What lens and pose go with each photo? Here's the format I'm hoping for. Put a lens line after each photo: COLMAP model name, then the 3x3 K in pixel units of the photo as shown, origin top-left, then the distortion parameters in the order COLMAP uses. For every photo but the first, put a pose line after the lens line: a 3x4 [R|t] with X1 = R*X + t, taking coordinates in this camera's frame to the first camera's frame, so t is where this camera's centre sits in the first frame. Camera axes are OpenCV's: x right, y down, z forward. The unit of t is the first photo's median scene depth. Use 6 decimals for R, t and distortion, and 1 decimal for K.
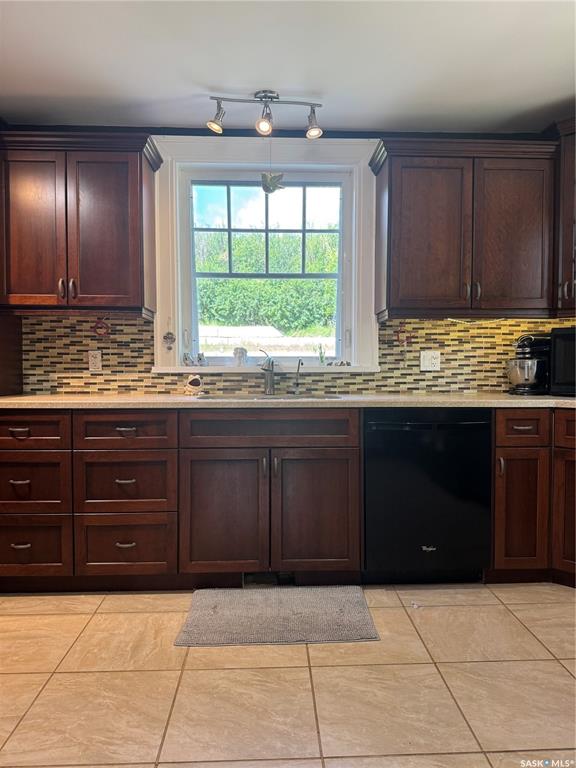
lens RADIAL K [[537.7, 0, 289.1], [0, 537.7, 387.5], [0, 0, 1]] dist [0.129306, -0.193623]
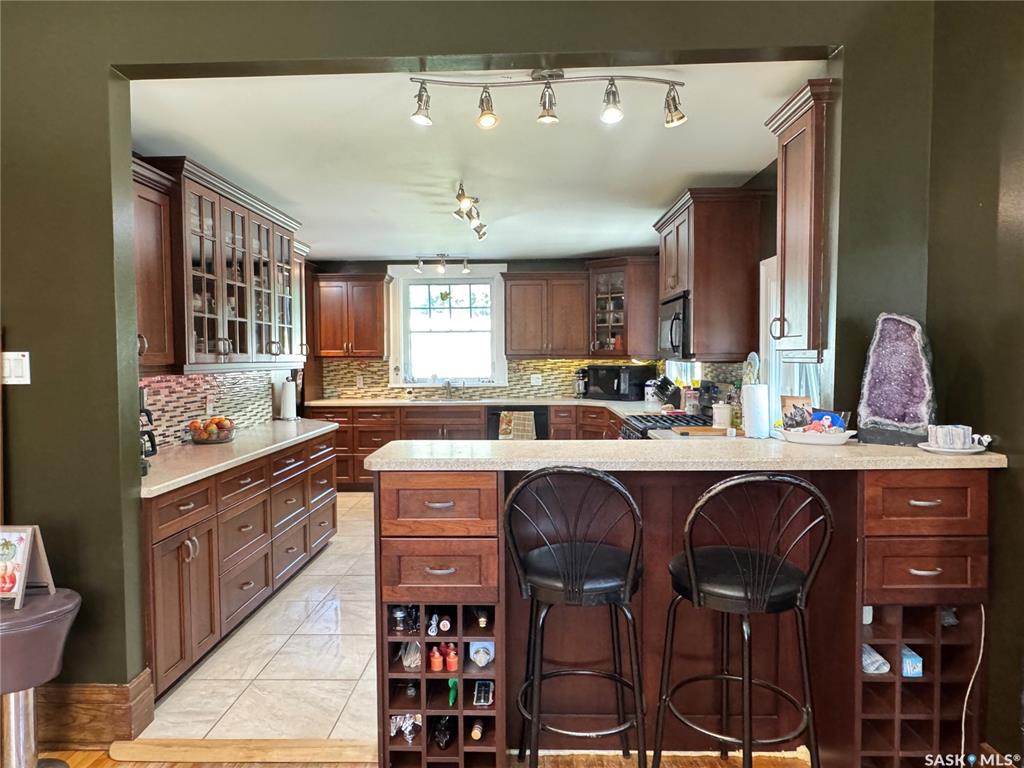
lens RADIAL K [[653.1, 0, 505.0], [0, 653.1, 385.9], [0, 0, 1]] dist [-0.003424, 0.001867]
pose [[0.997105, -0.003720, -0.075944, 0.334903], [0.004273, 0.999965, 0.007123, -0.047282], [0.075915, -0.007427, 0.997087, -1.274968]]
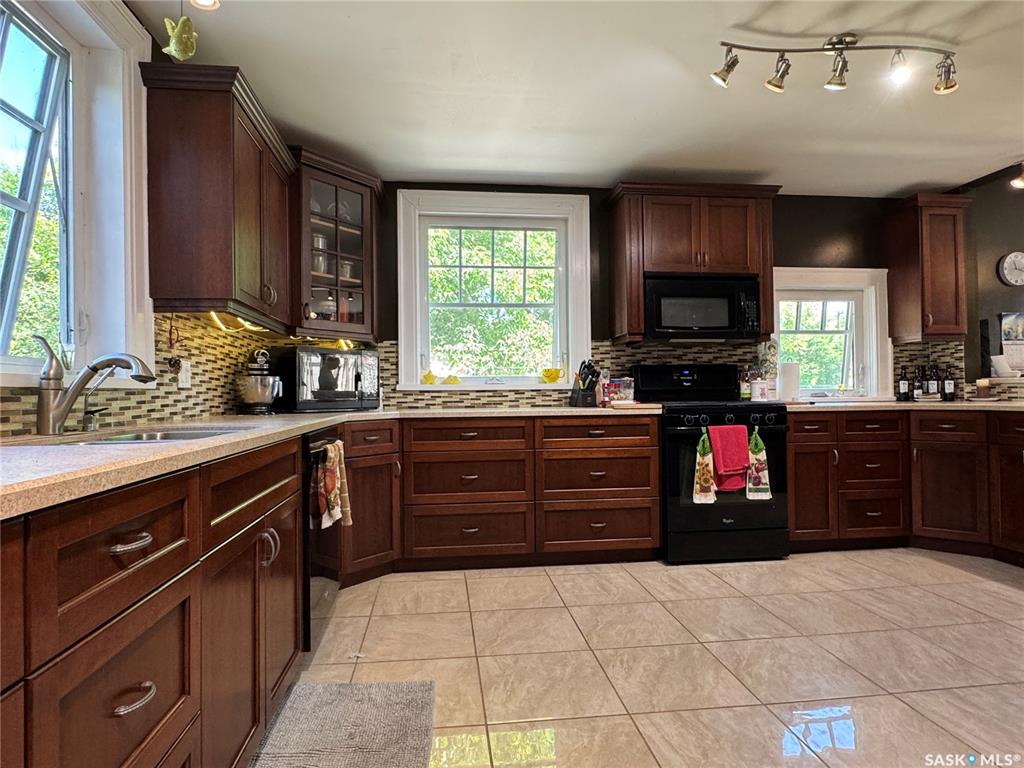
lens RADIAL K [[571.9, 0, 512.0], [0, 571.9, 384.0], [0, 0, 1]] dist [-0.000924, 0.000537]
pose [[-0.078181, 0.016556, 0.996802, -0.553625], [0.049566, 0.998690, -0.012700, -0.004860], [-0.995706, 0.048415, -0.078900, 0.644035]]
